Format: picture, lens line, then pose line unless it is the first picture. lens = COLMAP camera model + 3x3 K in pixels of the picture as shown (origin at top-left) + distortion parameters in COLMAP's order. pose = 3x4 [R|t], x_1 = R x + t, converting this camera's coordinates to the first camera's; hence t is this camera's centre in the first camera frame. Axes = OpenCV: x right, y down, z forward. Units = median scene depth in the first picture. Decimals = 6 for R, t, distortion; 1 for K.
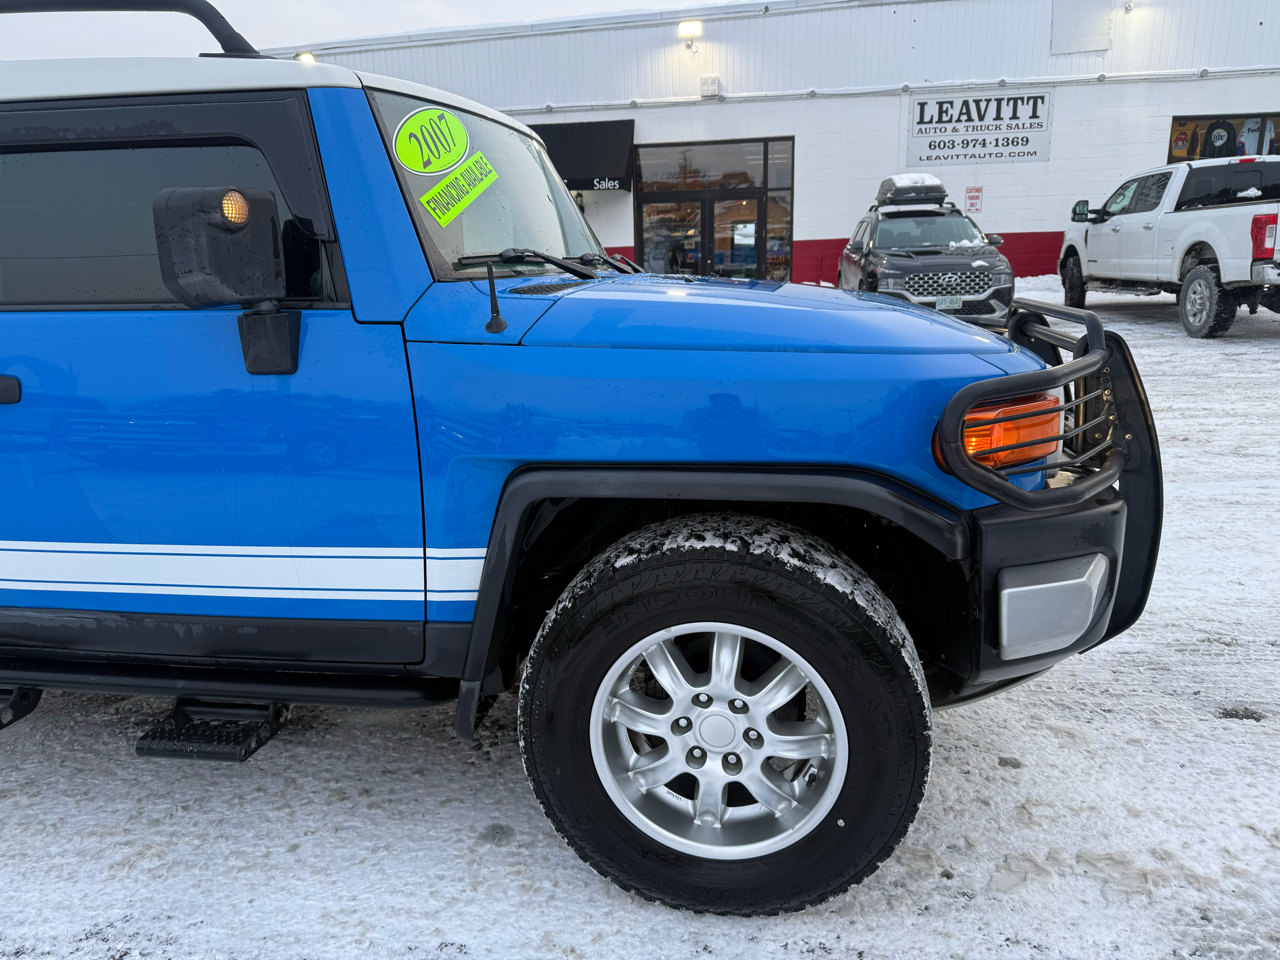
lens RADIAL K [[900.9, 0, 633.1], [0, 900.9, 486.6], [0, 0, 1]] dist [0.034783, -0.044045]
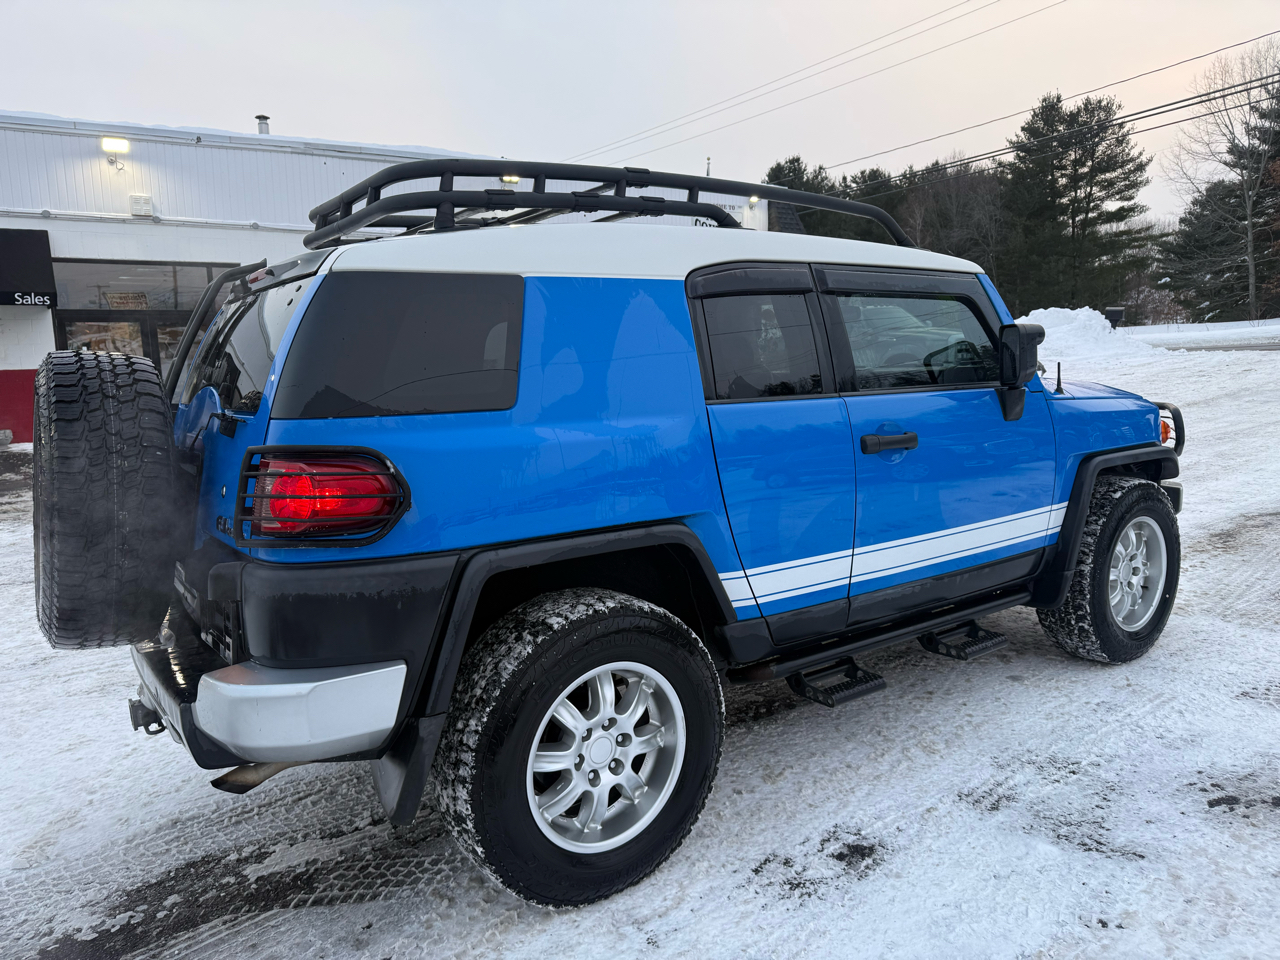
lens RADIAL K [[900.9, 0, 640.8], [0, 900.9, 479.6], [0, 0, 1]] dist [0.034783, -0.044045]
pose [[0.700969, -0.086112, 0.707974, -1.930125], [0.185948, 0.980417, -0.064858, -0.020665], [-0.688524, 0.177110, 0.703255, 0.190866]]
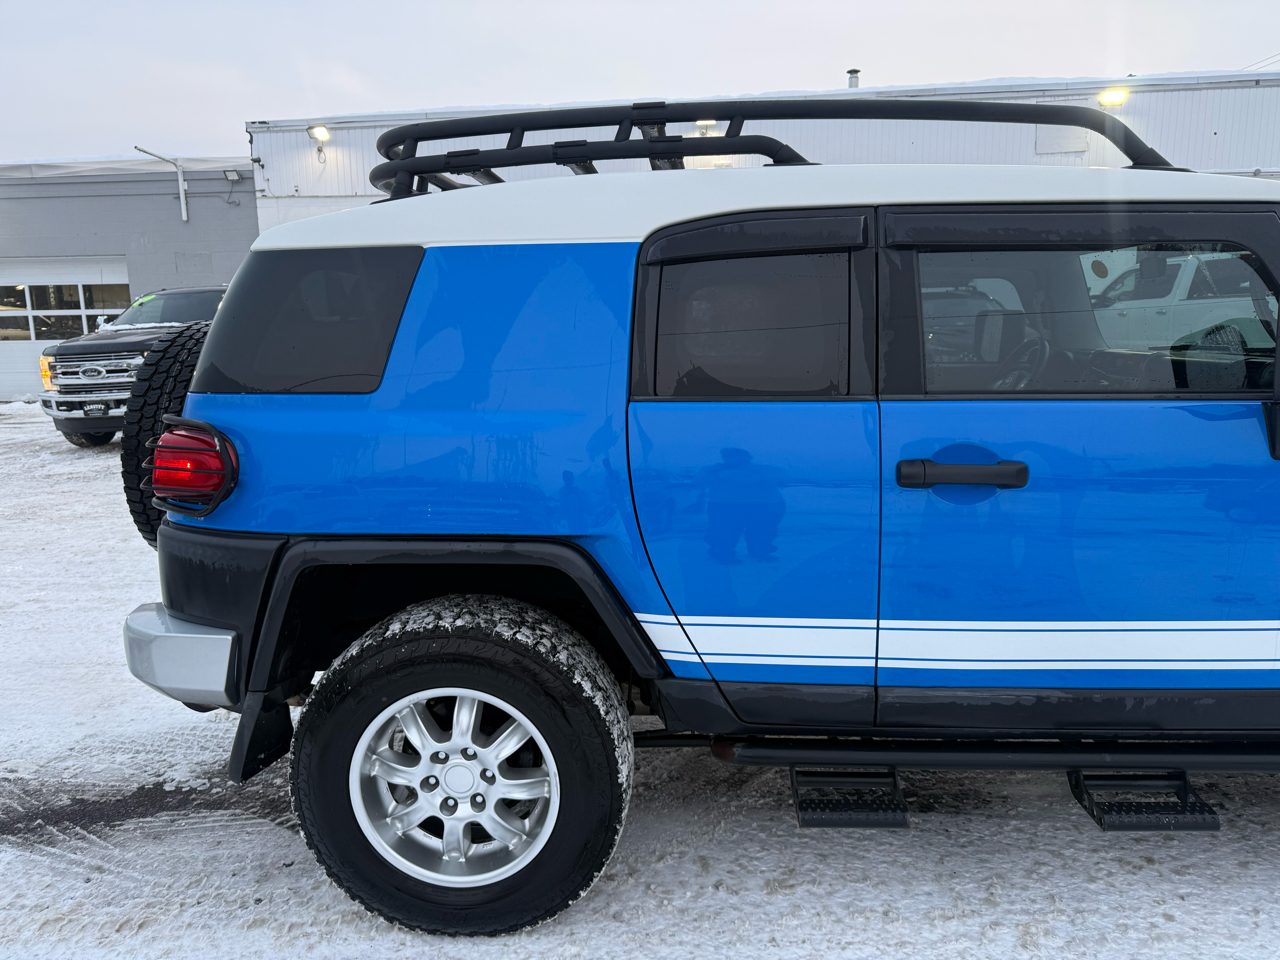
lens RADIAL K [[900.9, 0, 637.4], [0, 900.9, 483.6], [0, 0, 1]] dist [0.034783, -0.044045]
pose [[0.993087, -0.006109, 0.117224, -1.102740], [0.015372, 0.996813, -0.078281, -0.019217], [-0.116372, 0.079542, 0.990015, 0.018492]]
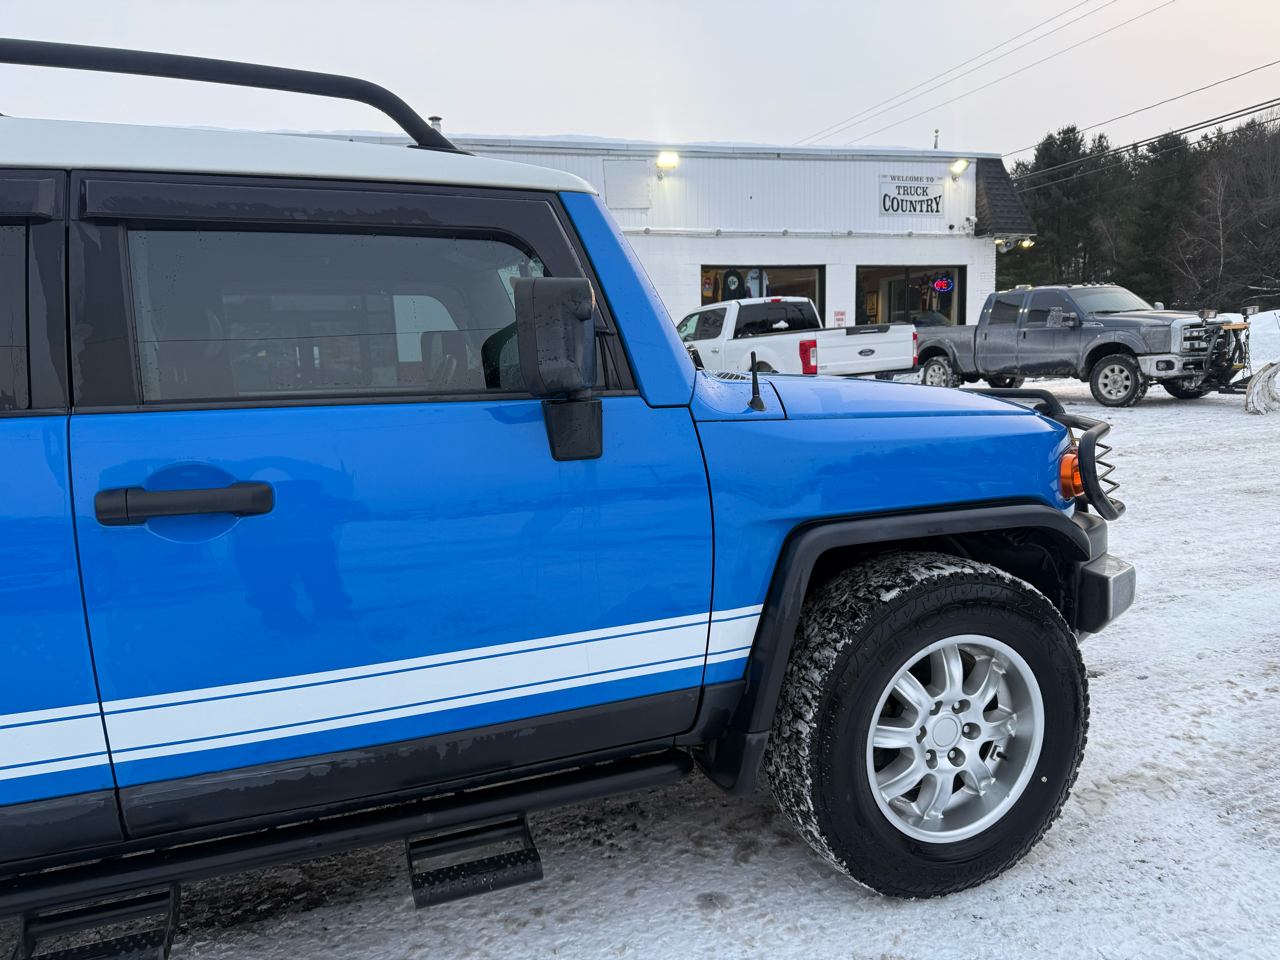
lens RADIAL K [[900.9, 0, 645.3], [0, 900.9, 487.2], [0, 0, 1]] dist [0.034783, -0.044045]
pose [[0.870375, -0.069412, 0.487472, -0.696377], [0.133168, 0.986303, -0.097328, 0.012478], [-0.474039, 0.149628, 0.867697, 0.080229]]
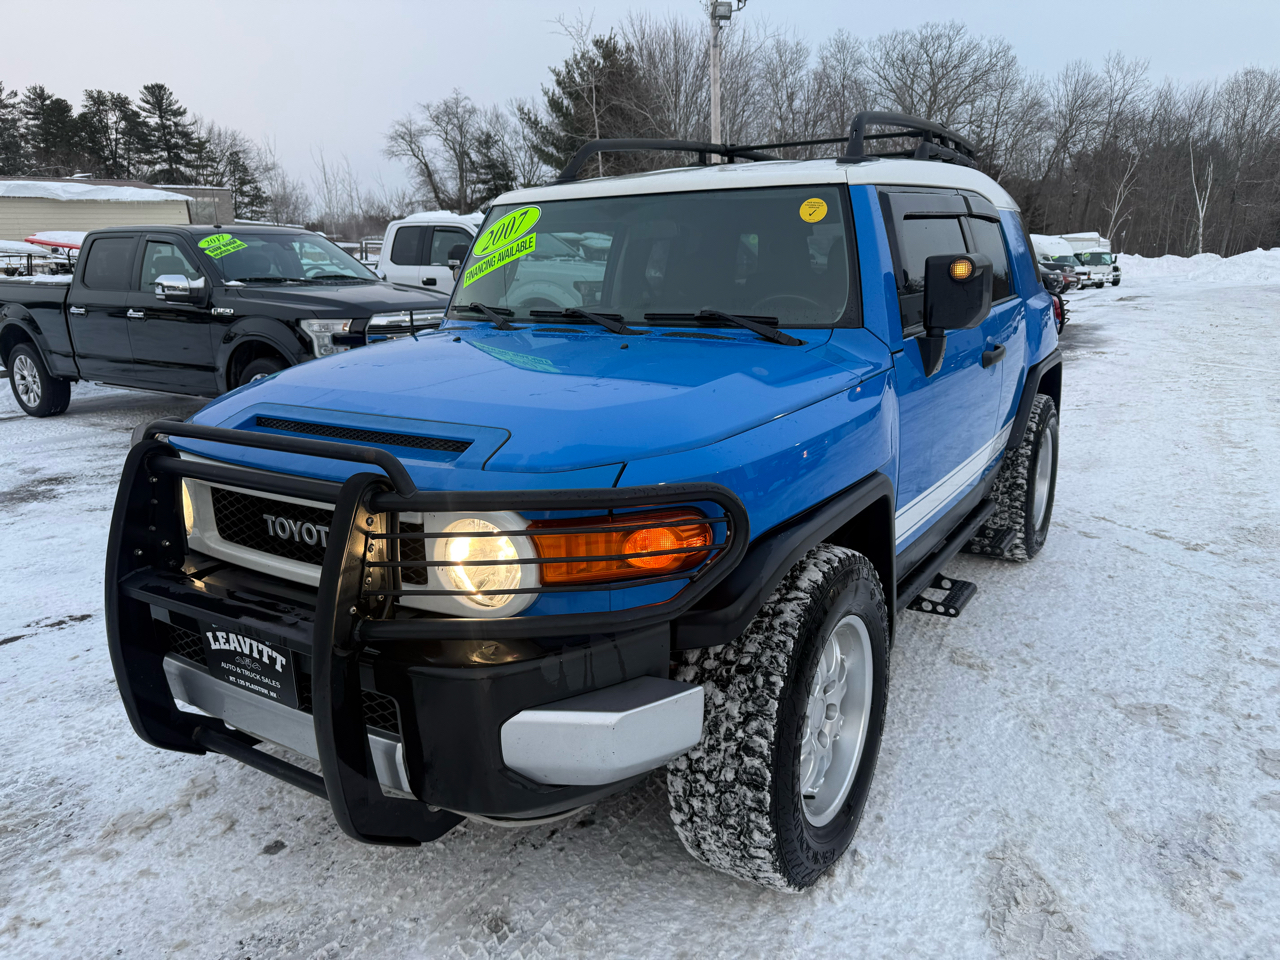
lens RADIAL K [[900.9, 0, 650.5], [0, 900.9, 485.9], [0, 0, 1]] dist [0.034783, -0.044045]
pose [[-0.370291, 0.281068, -0.885373, 1.149502], [-0.188316, 0.910620, 0.367843, -0.569830], [0.909627, 0.302939, -0.284265, 1.704893]]
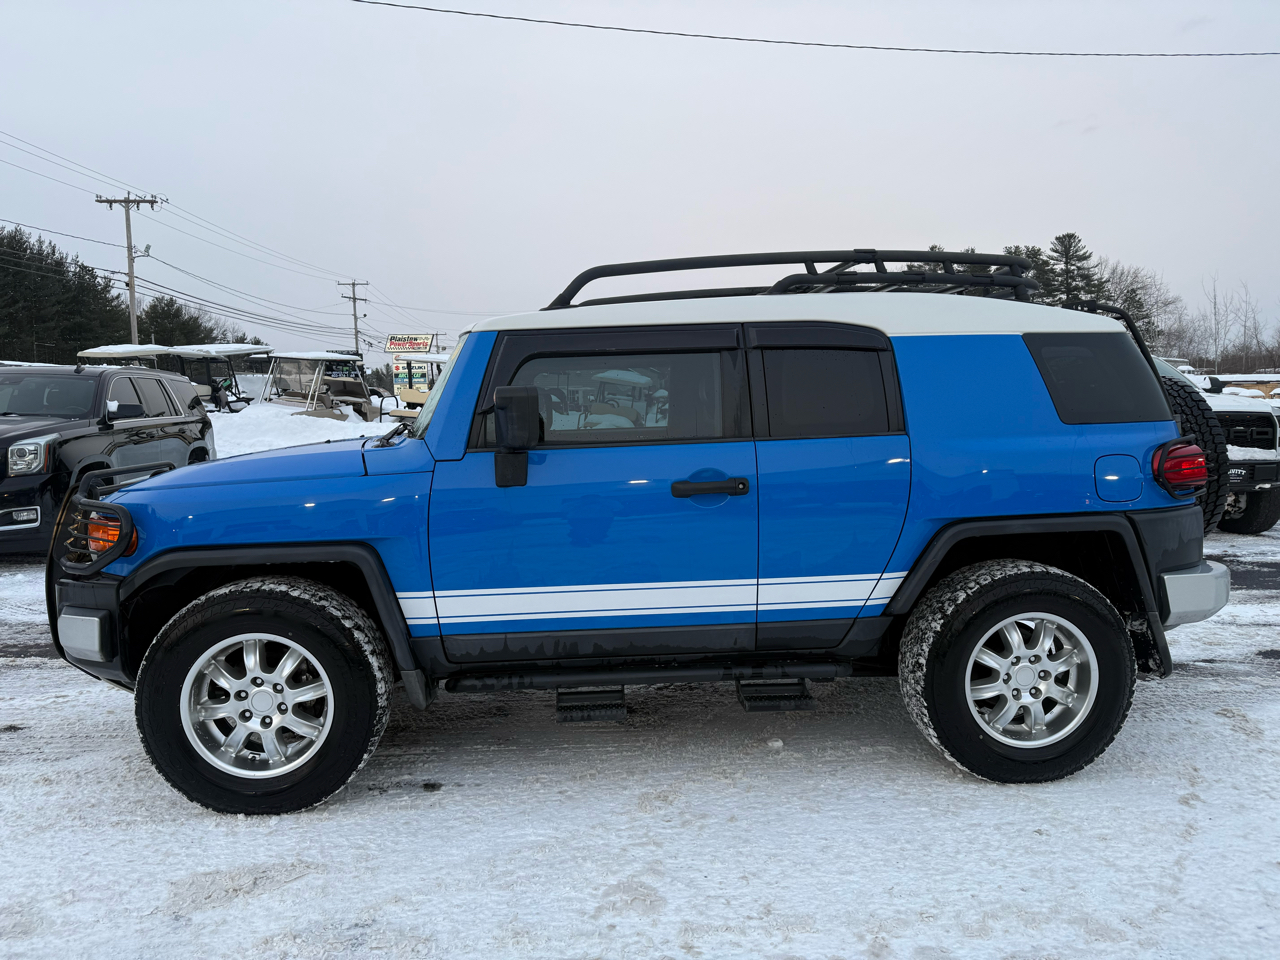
lens RADIAL K [[900.9, 0, 634.4], [0, 900.9, 483.2], [0, 0, 1]] dist [0.034783, -0.044045]
pose [[-0.963907, 0.075822, -0.255213, -0.004425], [-0.013576, 0.943345, 0.331536, -0.808548], [0.265891, 0.323035, -0.908268, 3.041498]]
